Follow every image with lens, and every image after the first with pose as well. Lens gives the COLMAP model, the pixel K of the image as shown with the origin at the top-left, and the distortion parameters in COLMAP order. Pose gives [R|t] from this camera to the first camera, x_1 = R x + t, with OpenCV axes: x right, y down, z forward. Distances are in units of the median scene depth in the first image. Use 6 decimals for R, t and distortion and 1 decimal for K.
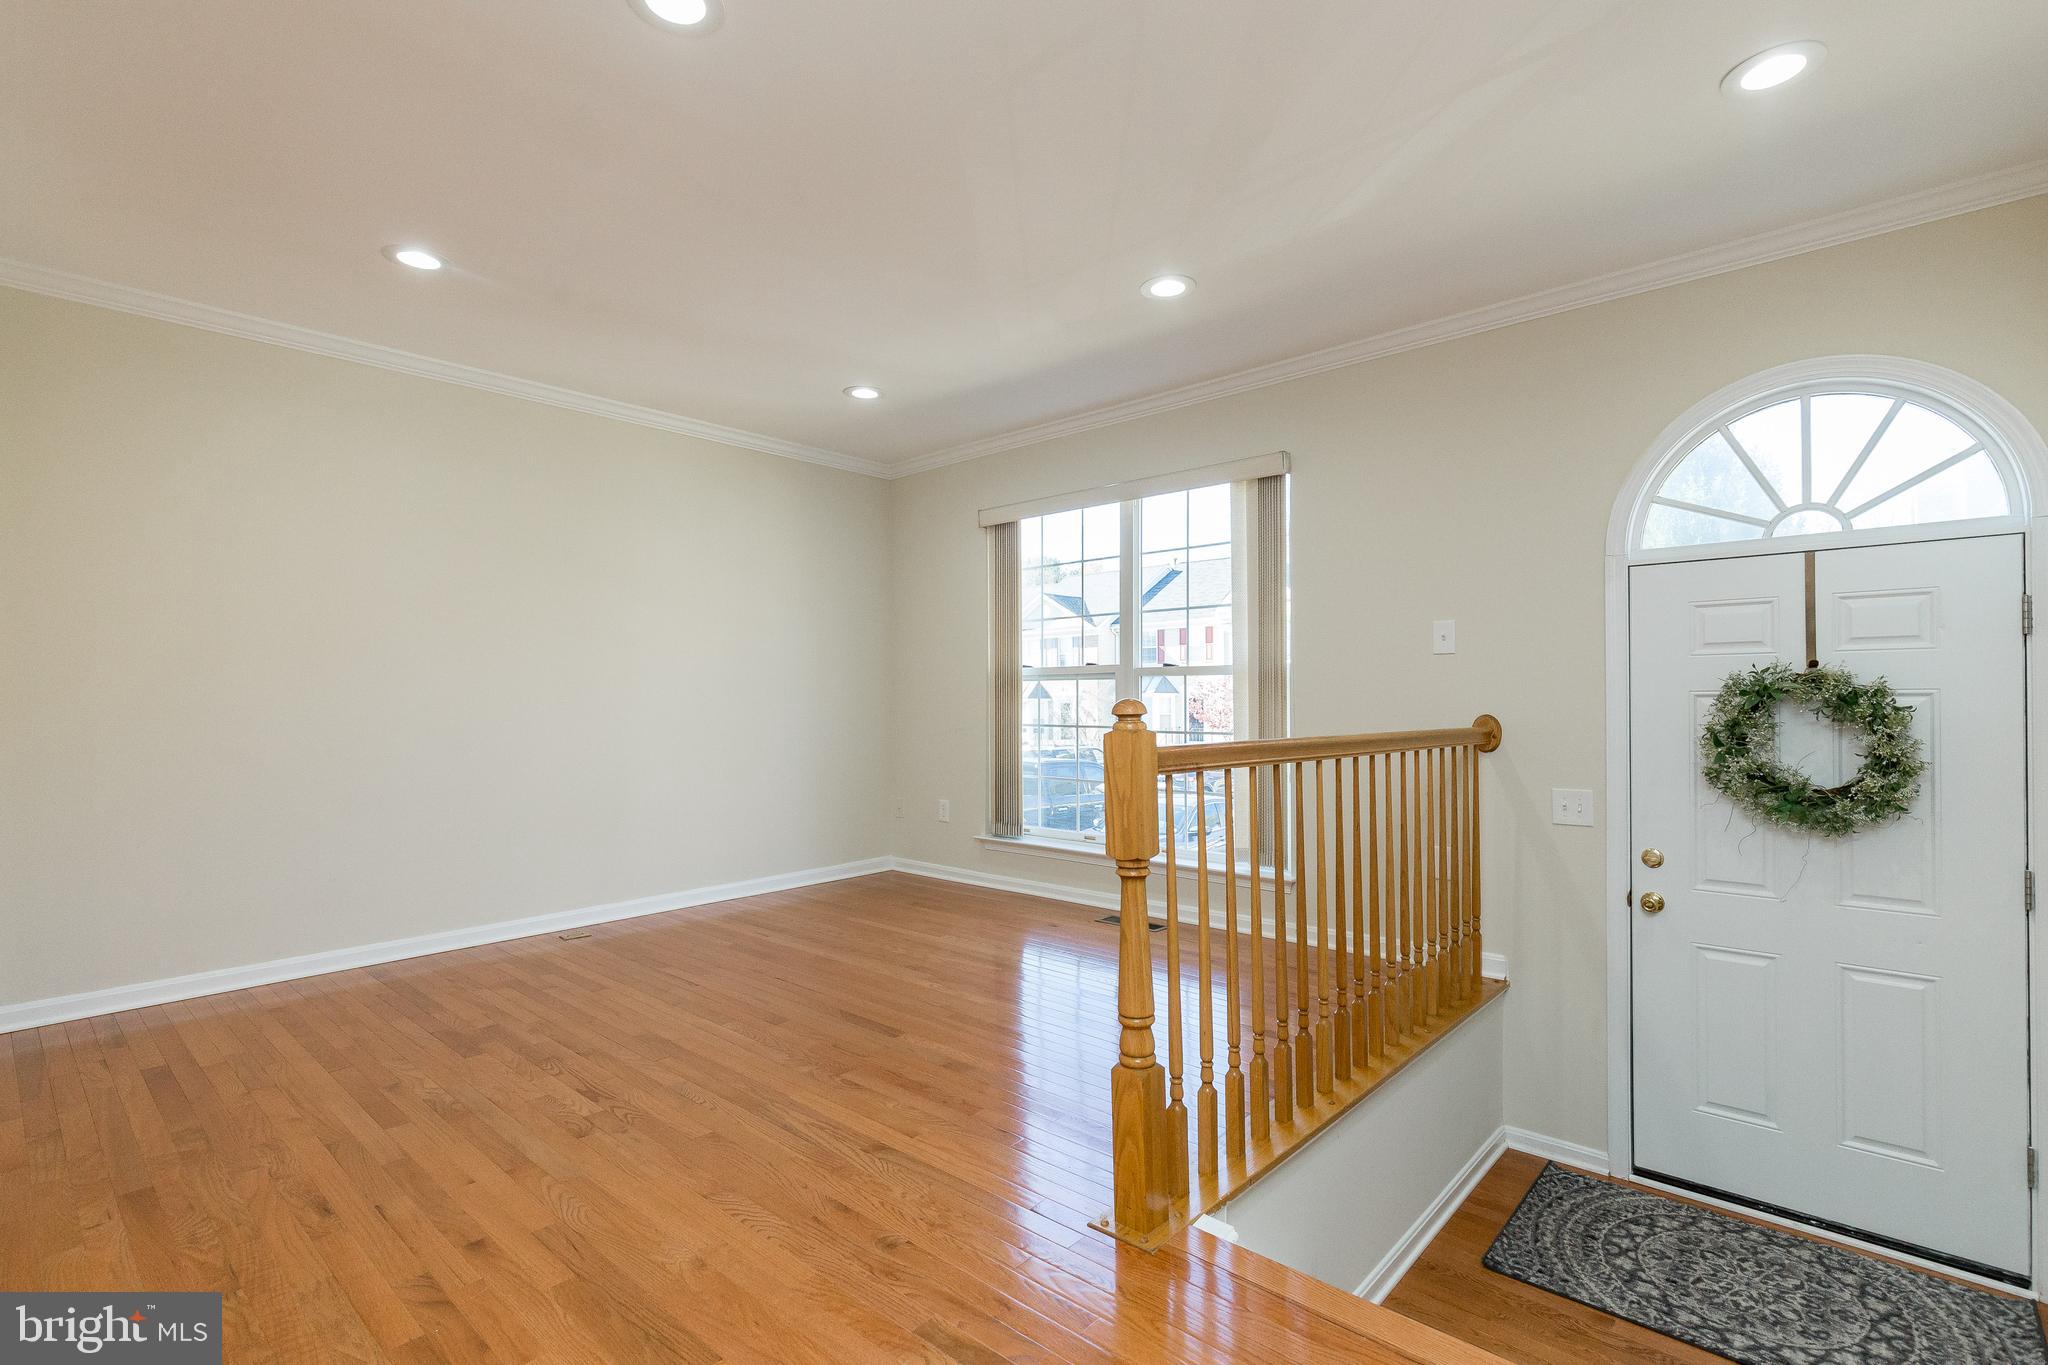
lens RADIAL K [[938.6, 0, 1024.9], [0, 938.6, 690.4], [0, 0, 1]] dist [0.004817, 0.000125]
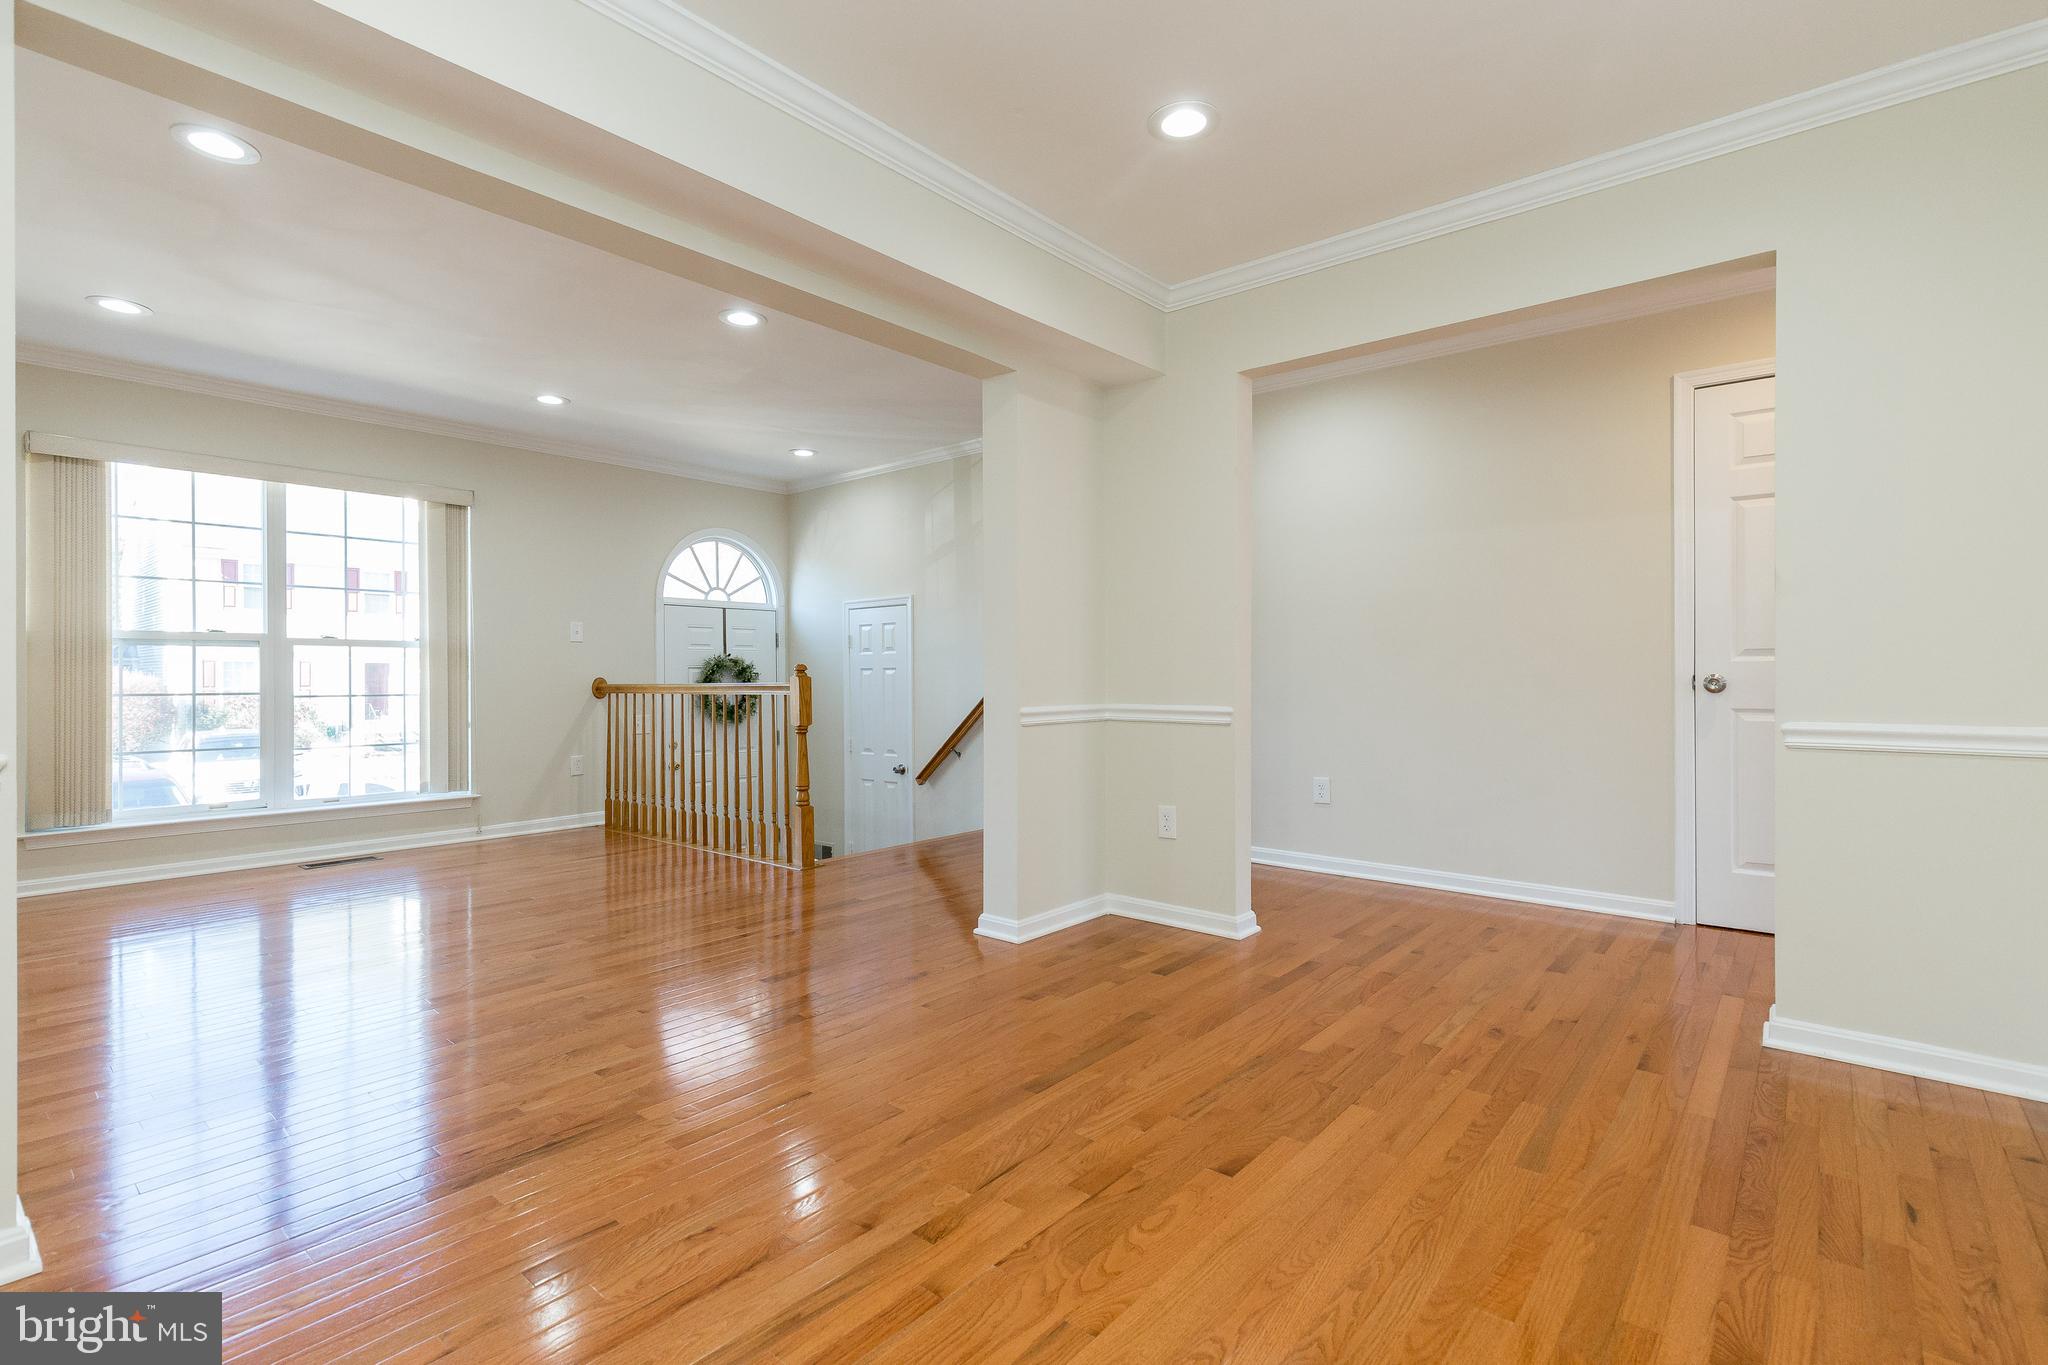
lens RADIAL K [[949.1, 0, 1028.5], [0, 949.1, 672.5], [0, 0, 1]] dist [0.005566, -0.000061]
pose [[-0.023049, 0.010729, 0.999677, -1.555947], [-0.004395, 0.999932, -0.010833, 0.037093], [-0.999725, -0.004643, -0.023000, 0.276095]]
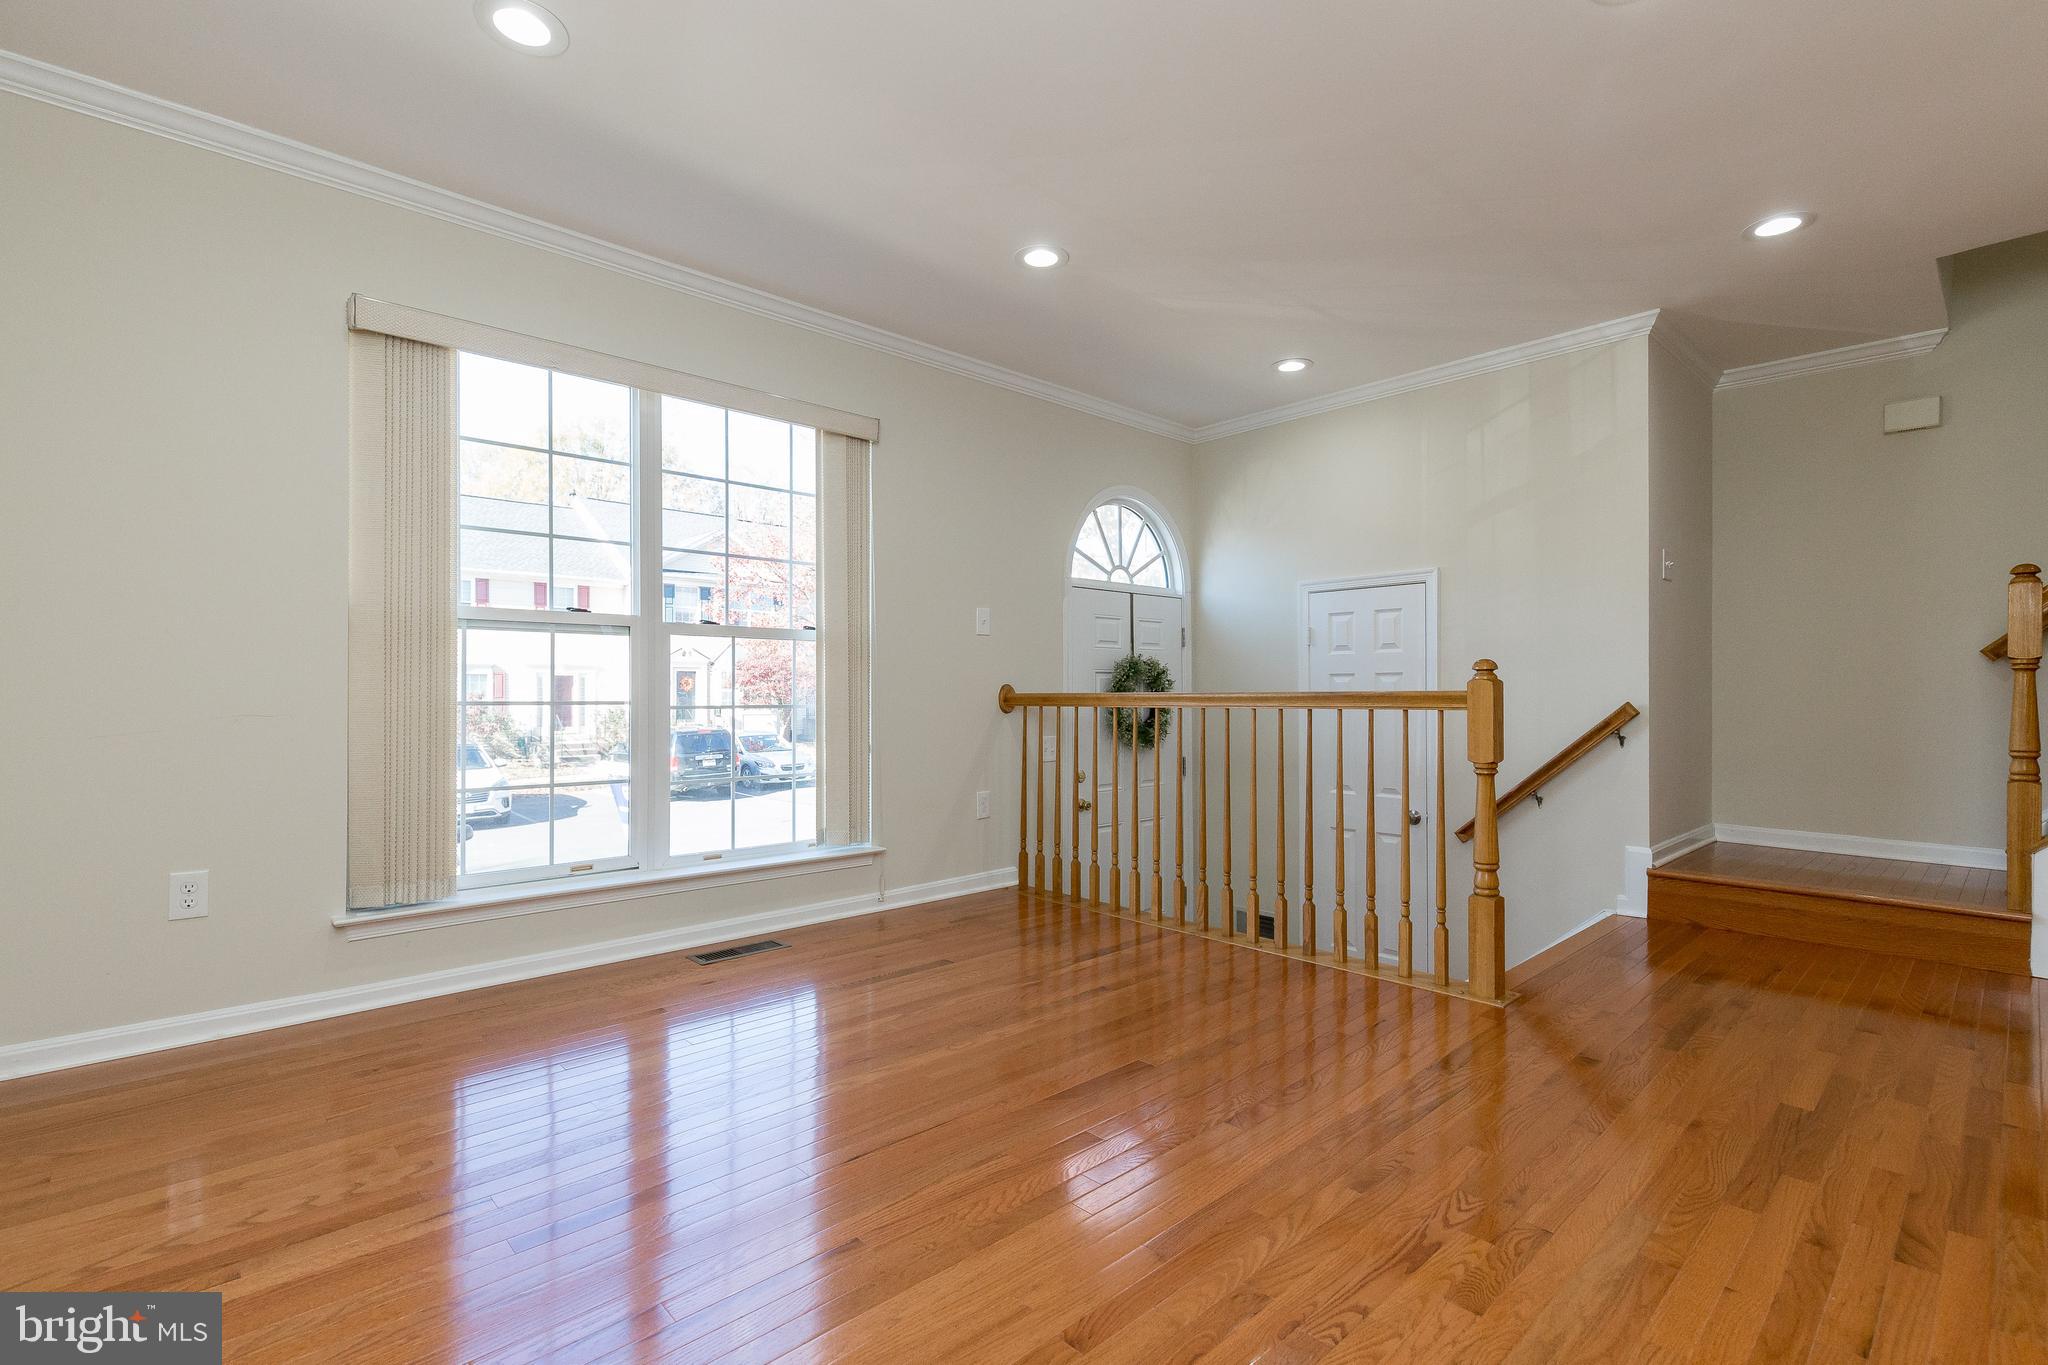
lens RADIAL K [[938.6, 0, 1024.9], [0, 938.6, 690.4], [0, 0, 1]] dist [0.004817, 0.000125]
pose [[0.090665, 0.005326, 0.995867, -0.935011], [-0.012031, 0.999919, -0.004252, 0.046130], [-0.995809, -0.011596, 0.090722, 1.013998]]
